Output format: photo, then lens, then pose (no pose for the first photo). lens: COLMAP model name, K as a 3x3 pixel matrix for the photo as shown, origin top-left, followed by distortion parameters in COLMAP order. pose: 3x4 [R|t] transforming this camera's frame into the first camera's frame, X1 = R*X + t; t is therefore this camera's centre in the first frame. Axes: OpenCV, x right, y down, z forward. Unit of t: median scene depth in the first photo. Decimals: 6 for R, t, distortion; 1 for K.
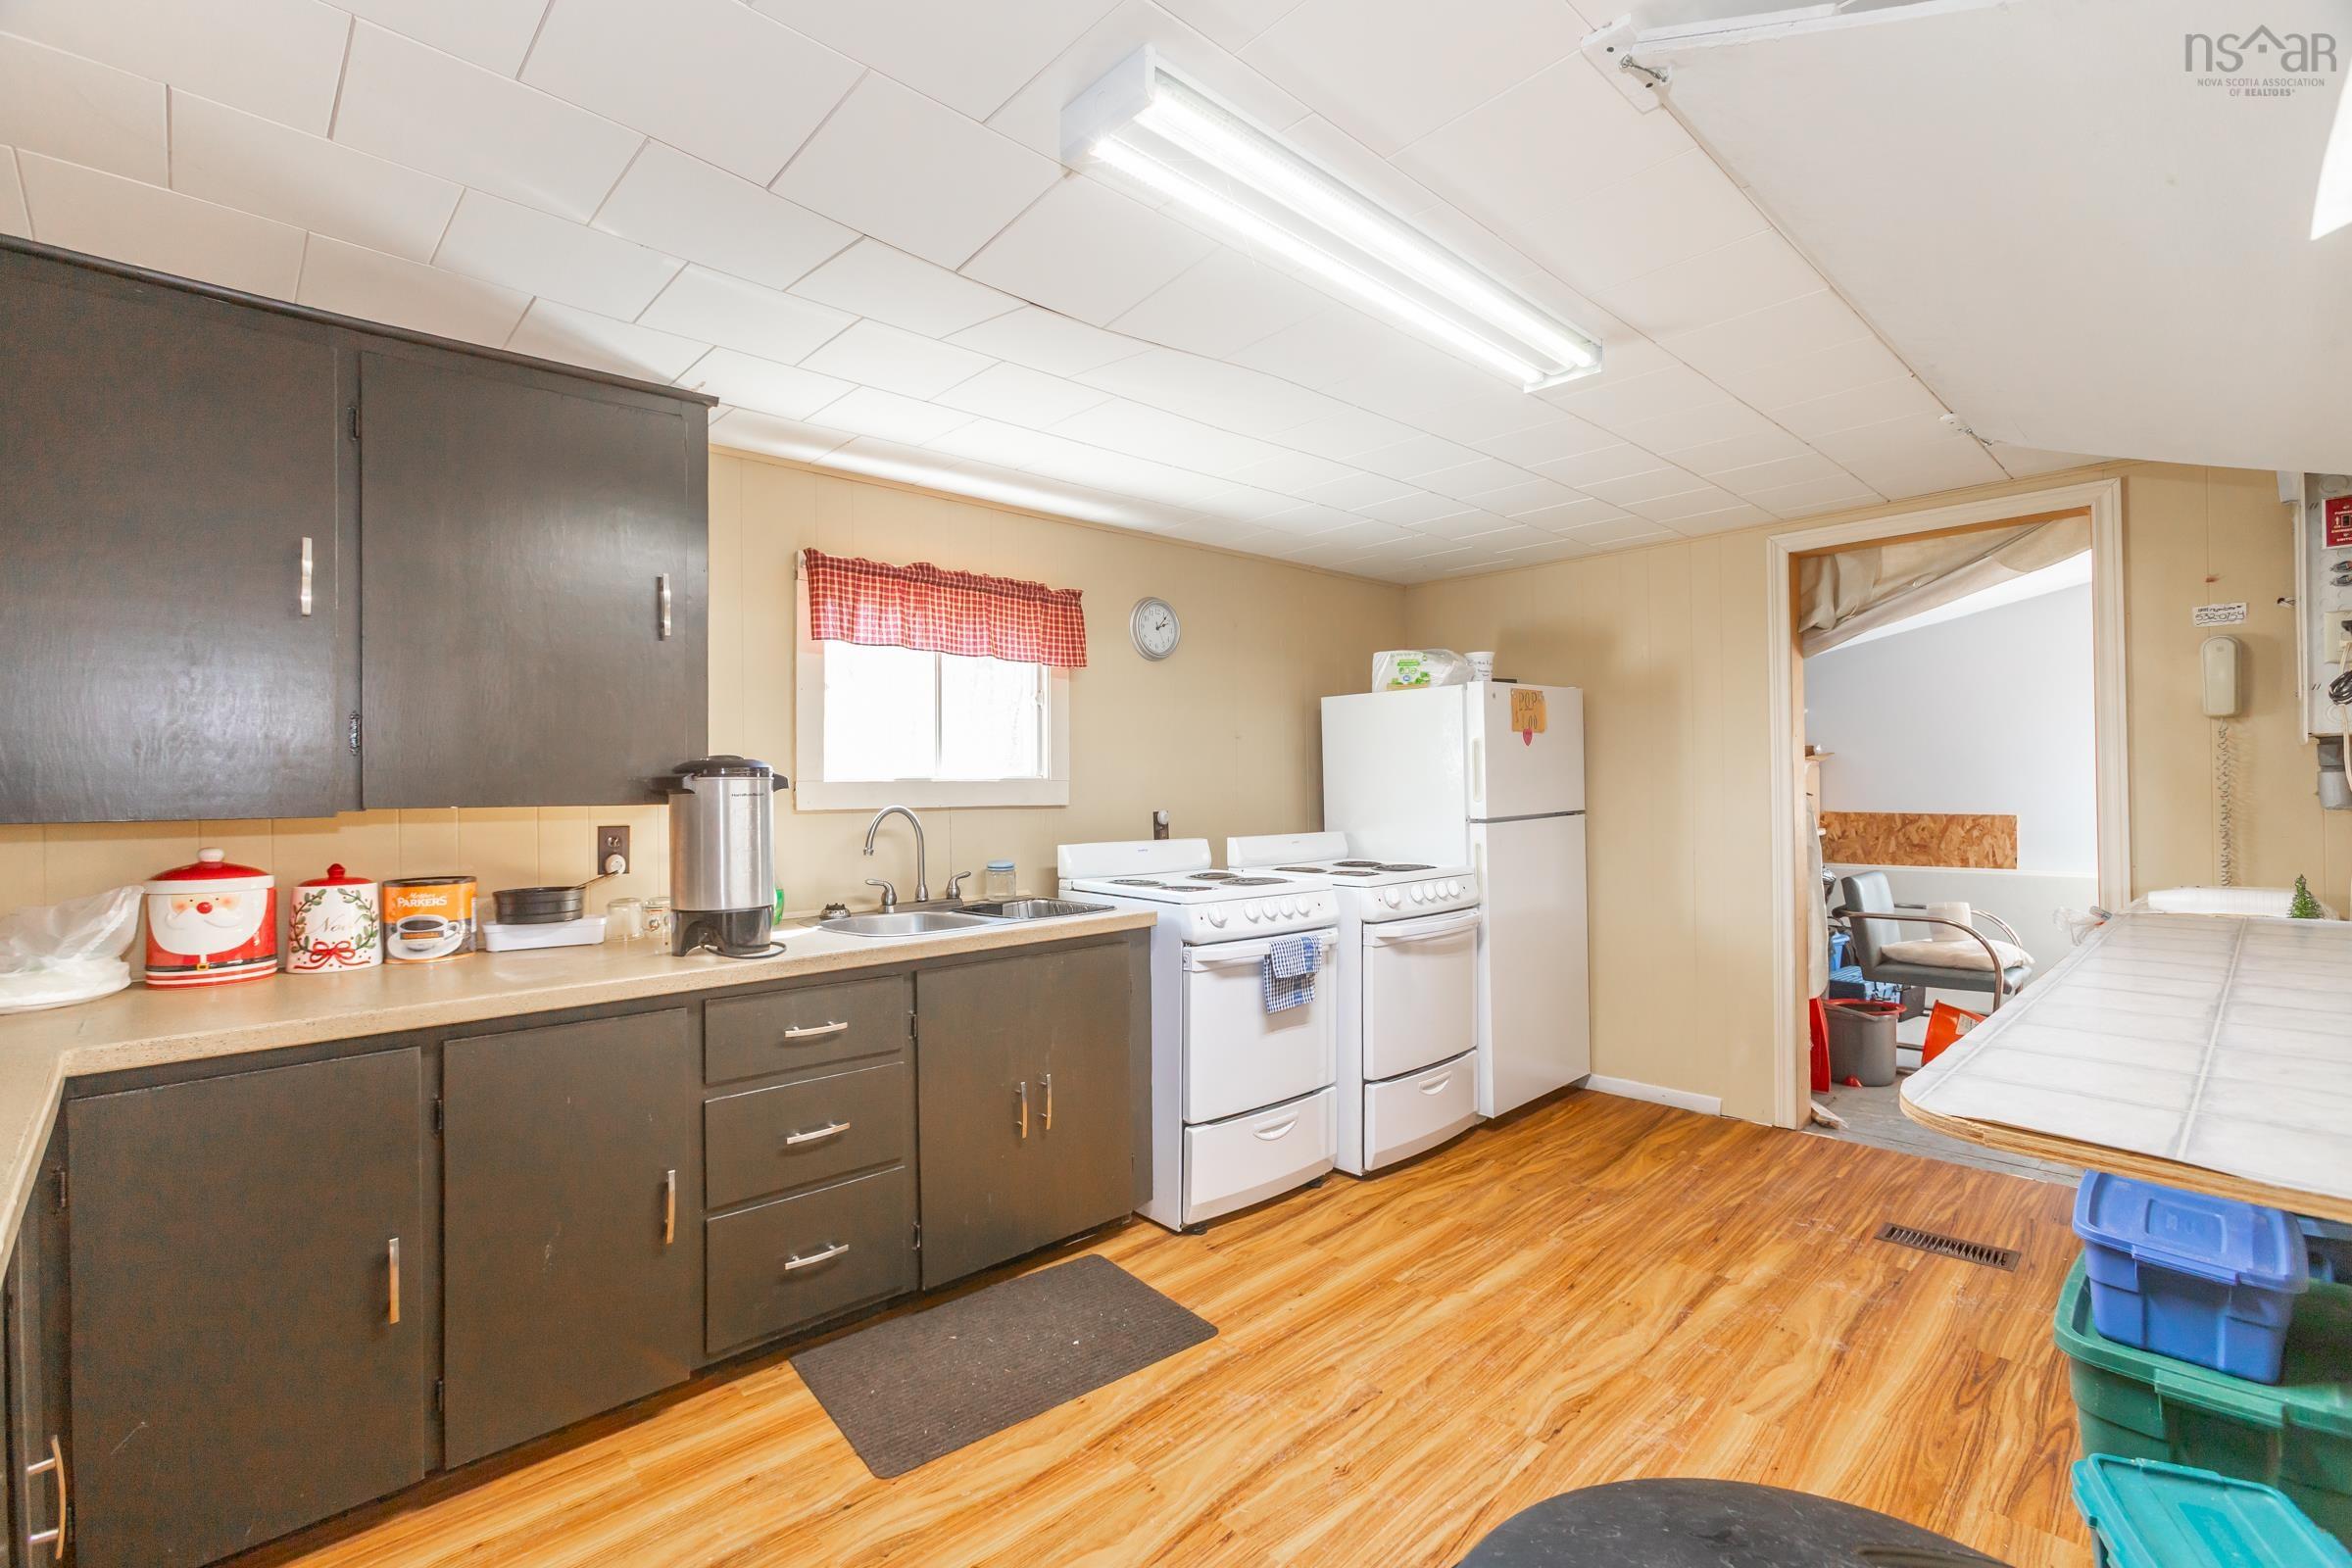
lens RADIAL K [[1041.0, 0, 1172.5], [0, 1041.0, 784.9], [0, 0, 1]] dist [-0.015228, 0.008929]
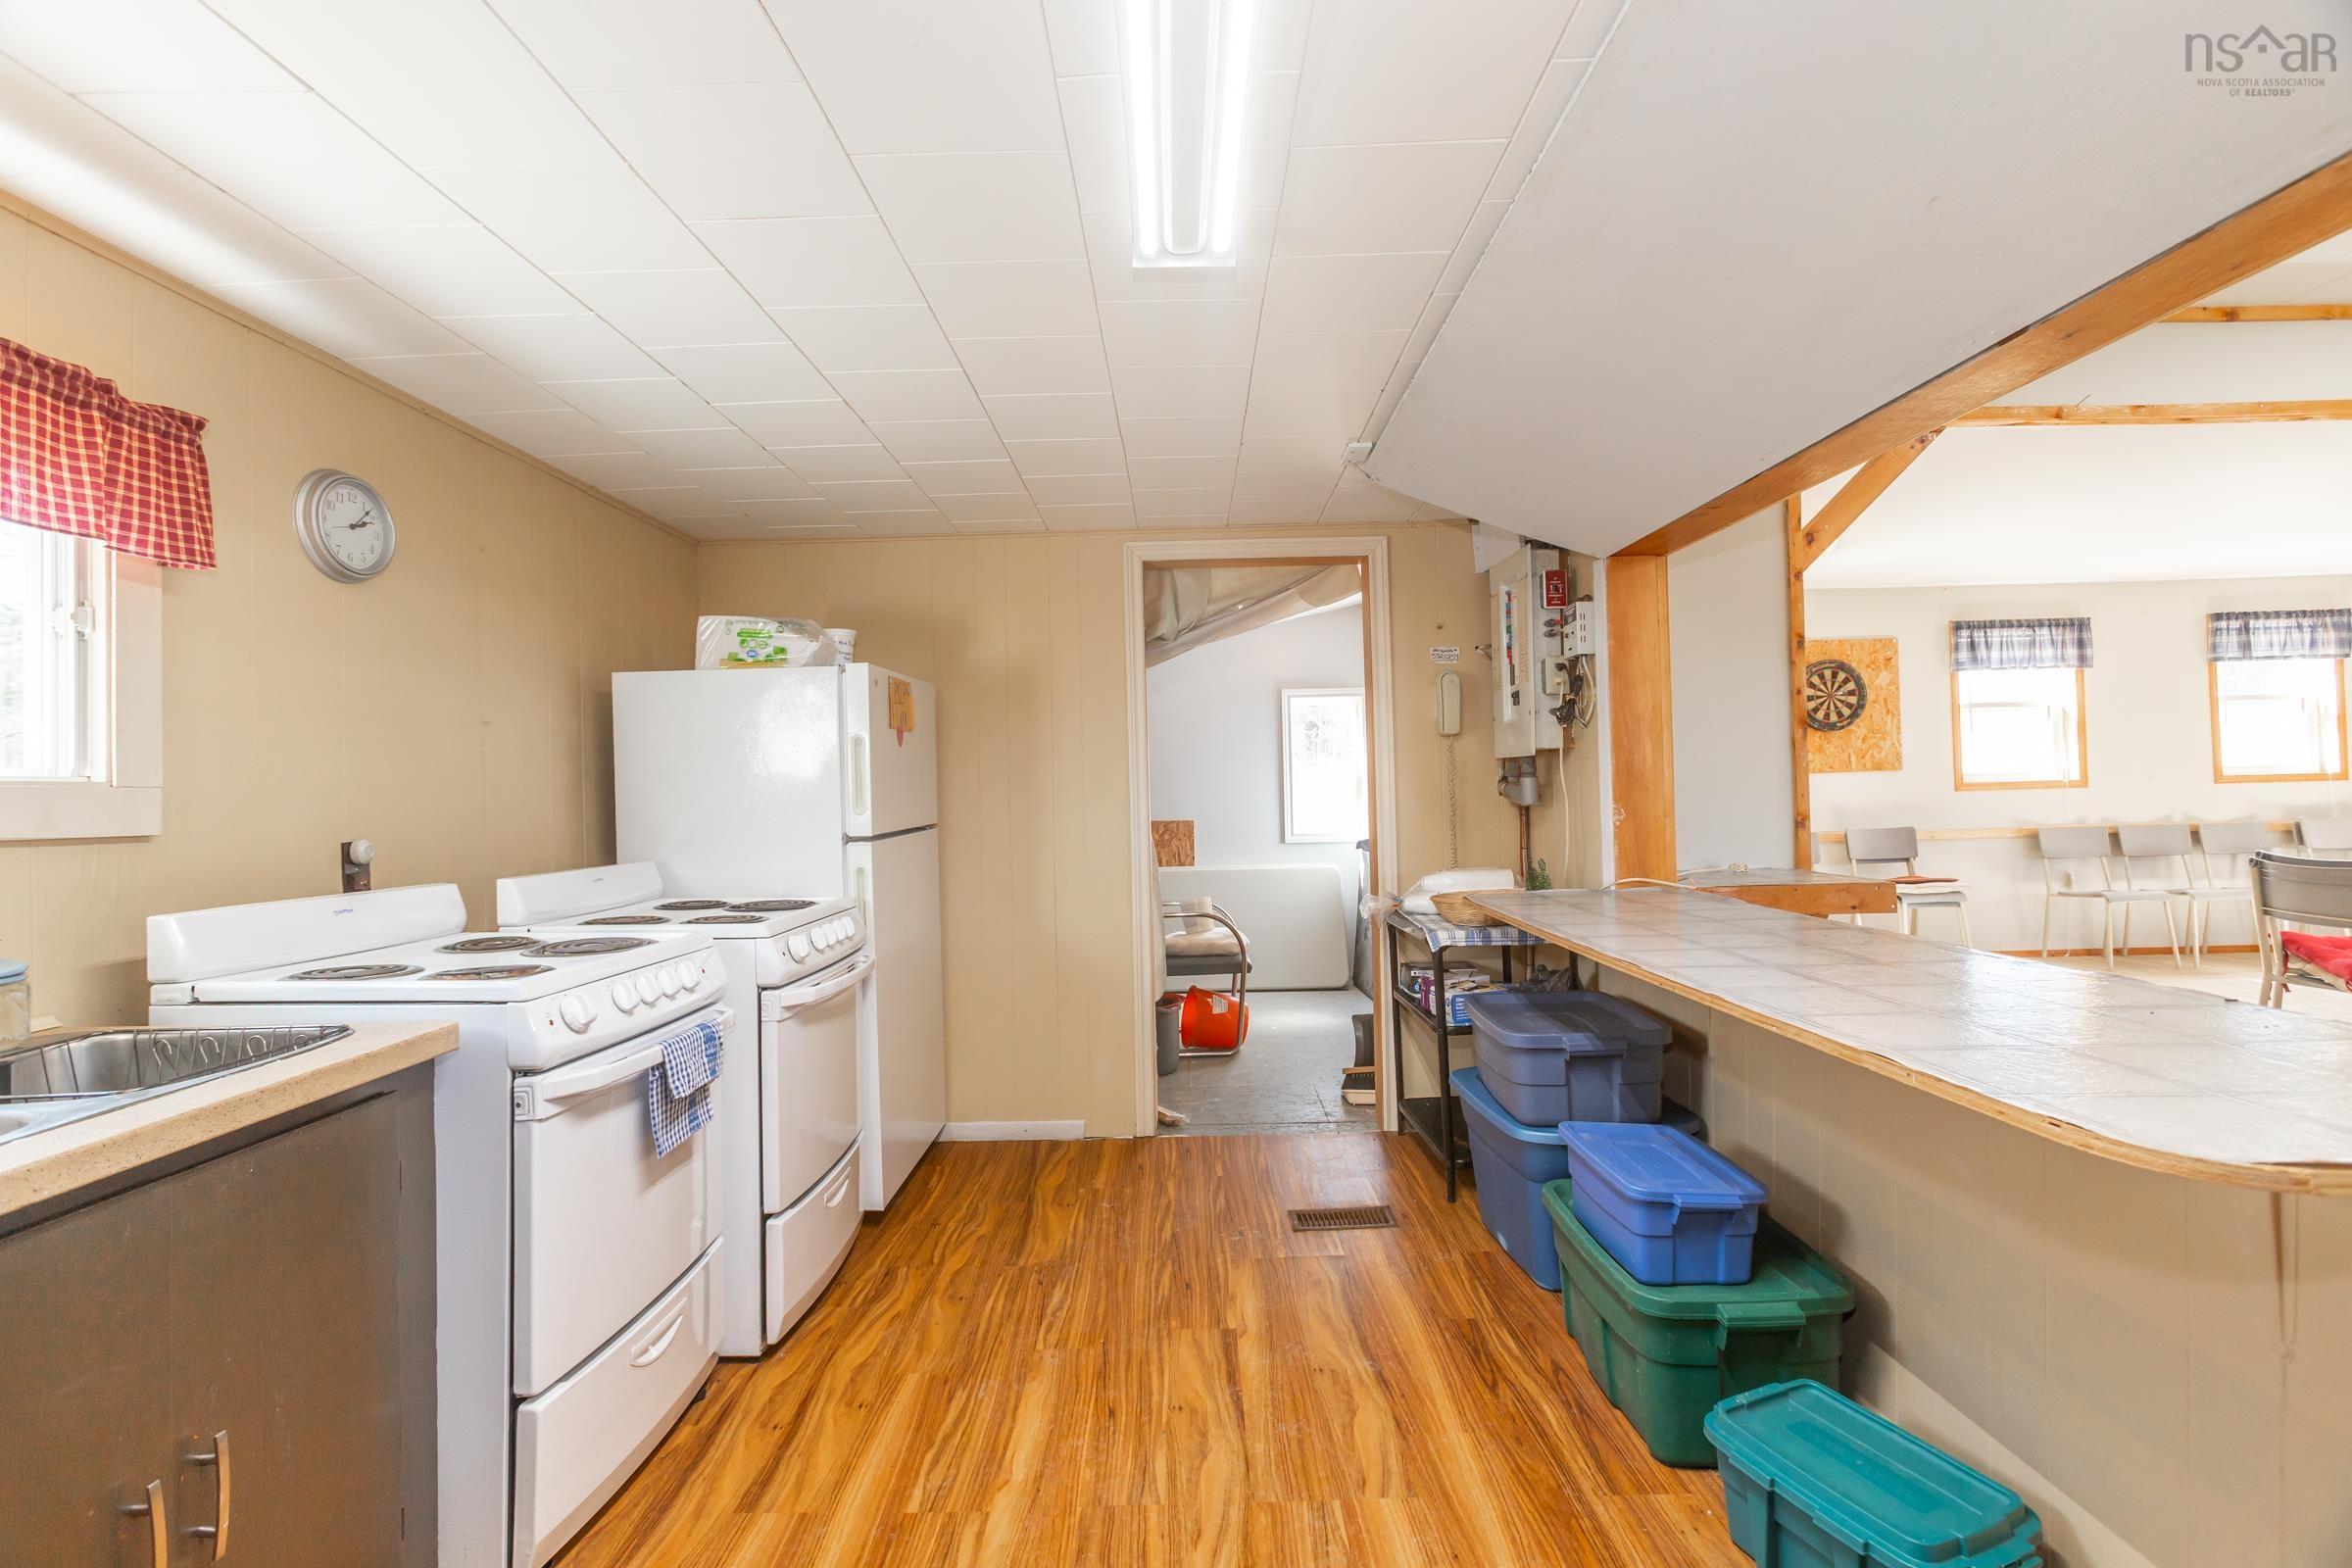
lens RADIAL K [[1041.0, 0, 1165.1], [0, 1041.0, 780.9], [0, 0, 1]] dist [-0.015228, 0.008929]
pose [[0.696946, 0.004583, 0.717109, -0.133891], [0.012218, 0.999759, -0.018264, 0.009199], [-0.717020, 0.021491, 0.696721, 0.331995]]
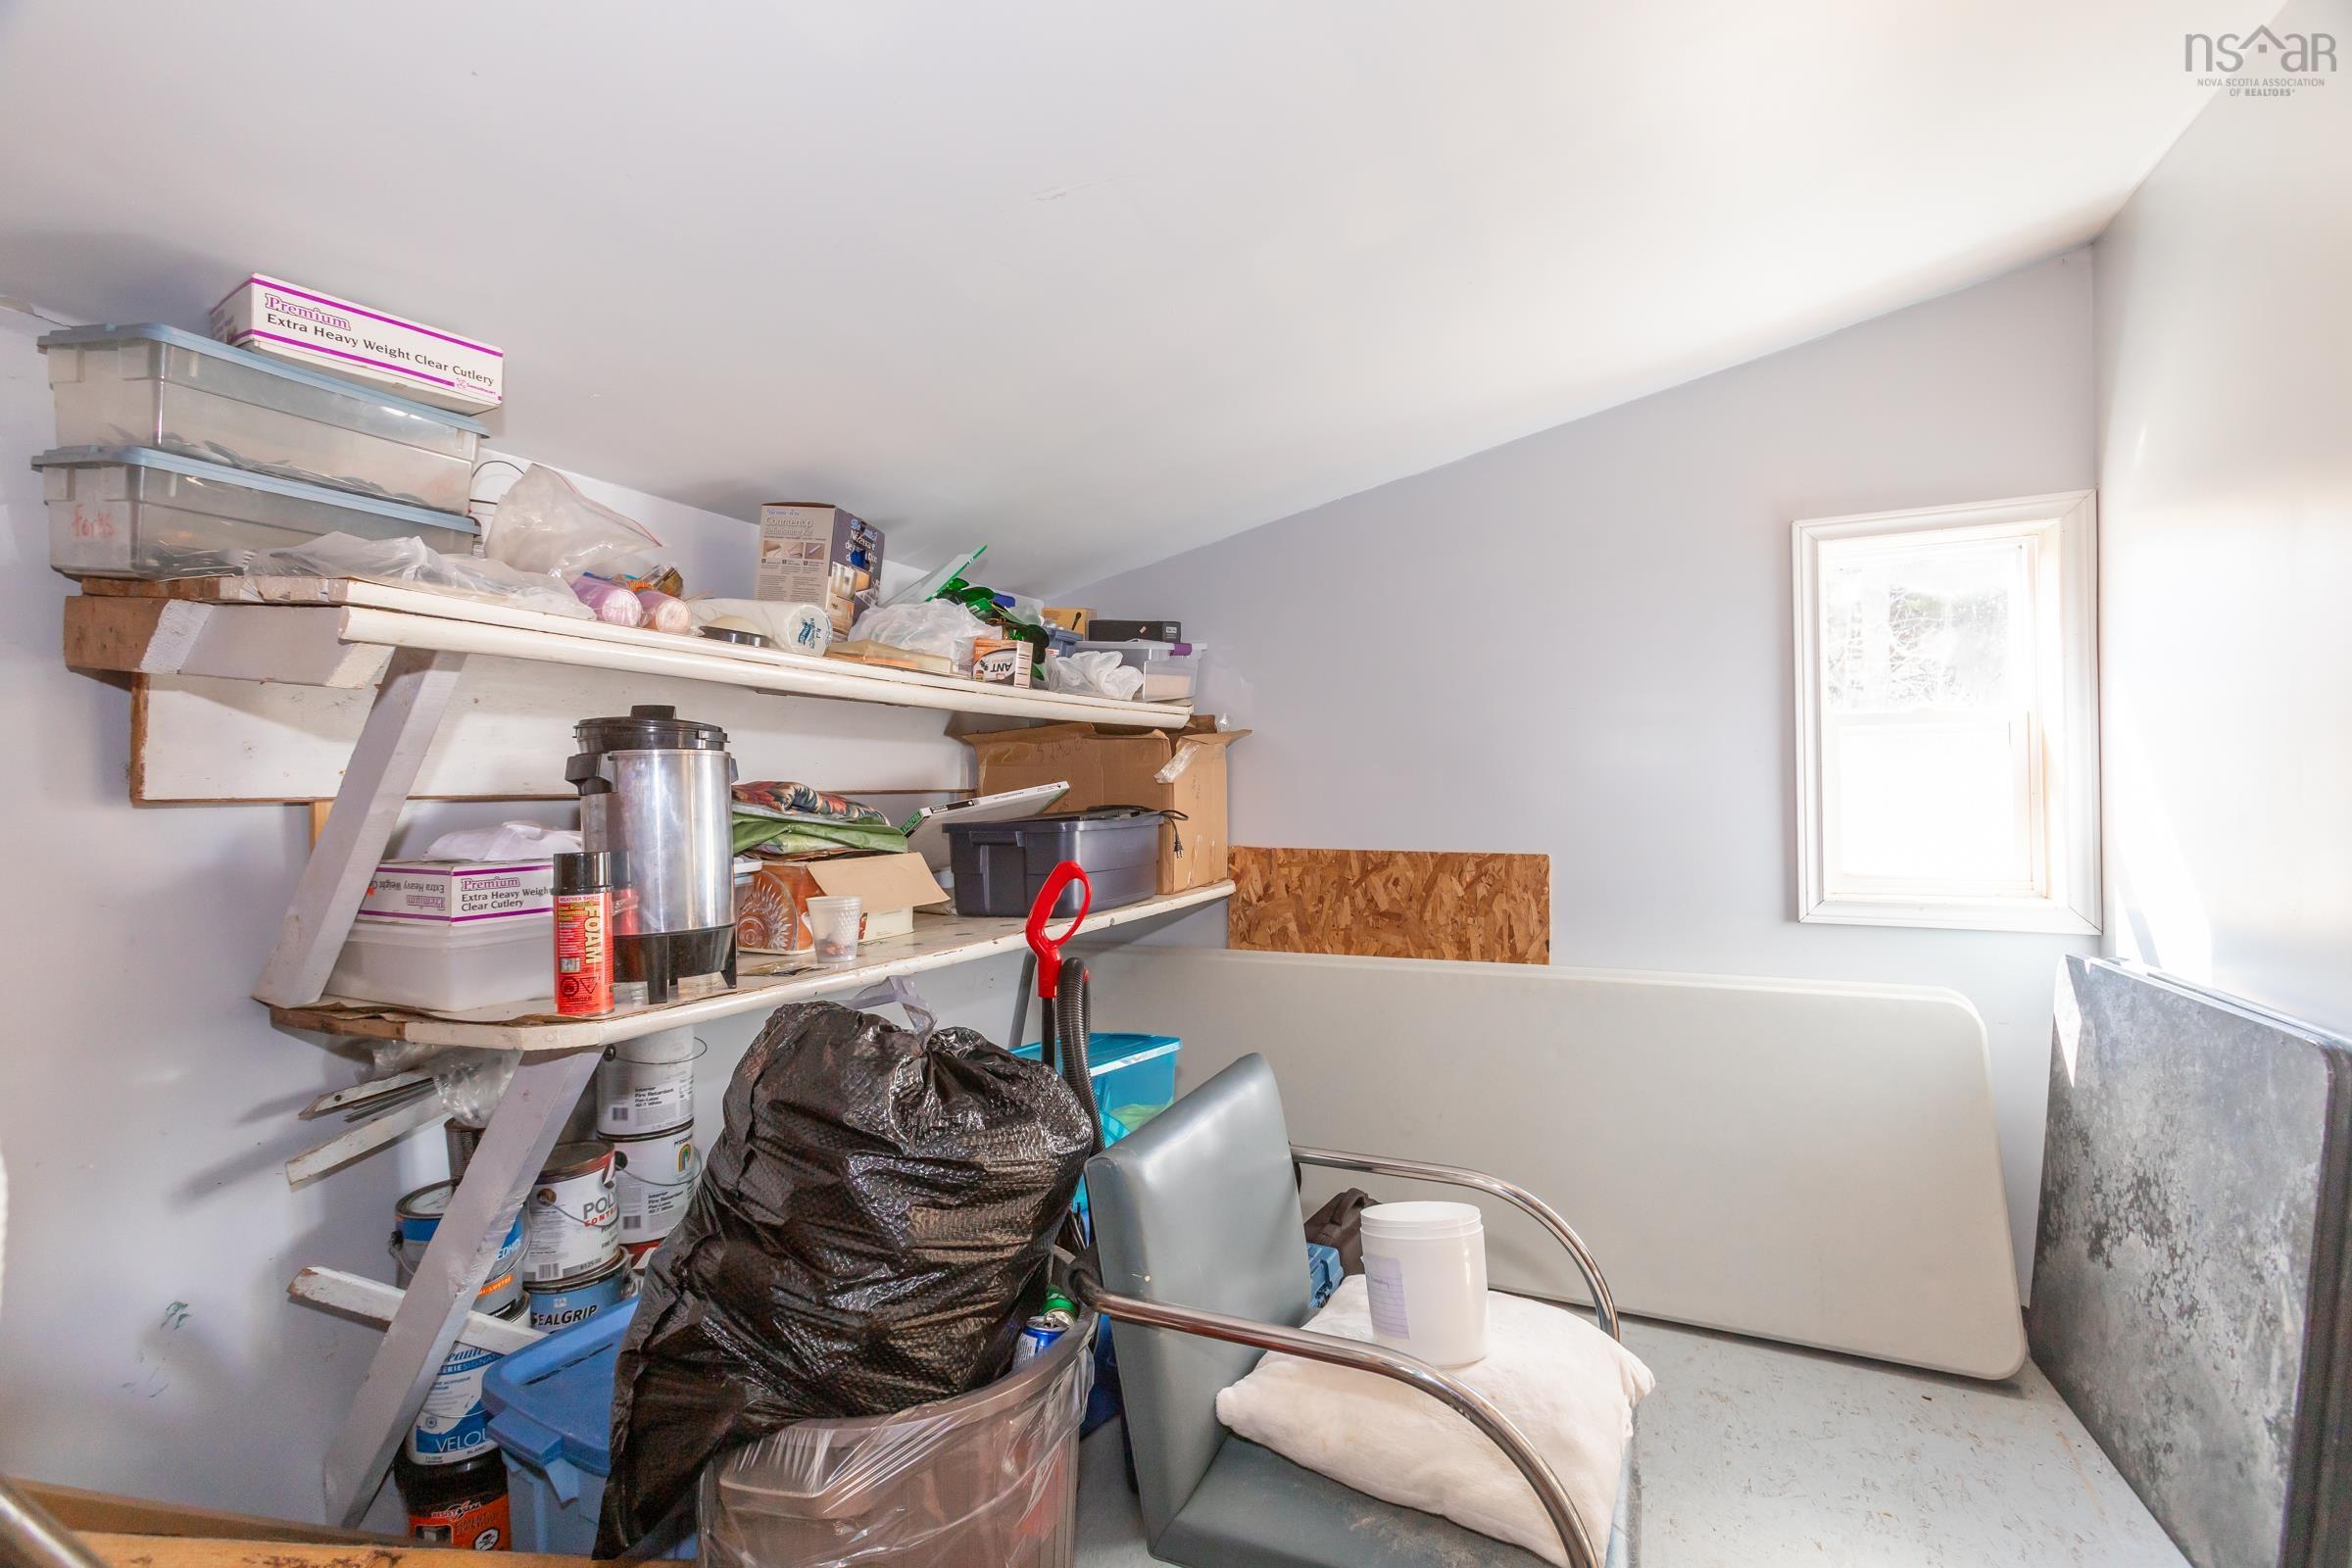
lens RADIAL K [[1041.0, 0, 1201.4], [0, 1041.0, 785.4], [0, 0, 1]] dist [-0.015228, 0.008929]
pose [[0.926426, -0.001154, 0.376475, 0.864698], [0.002438, 0.999993, -0.002936, -0.005613], [-0.376469, 0.003638, 0.926422, 1.096297]]
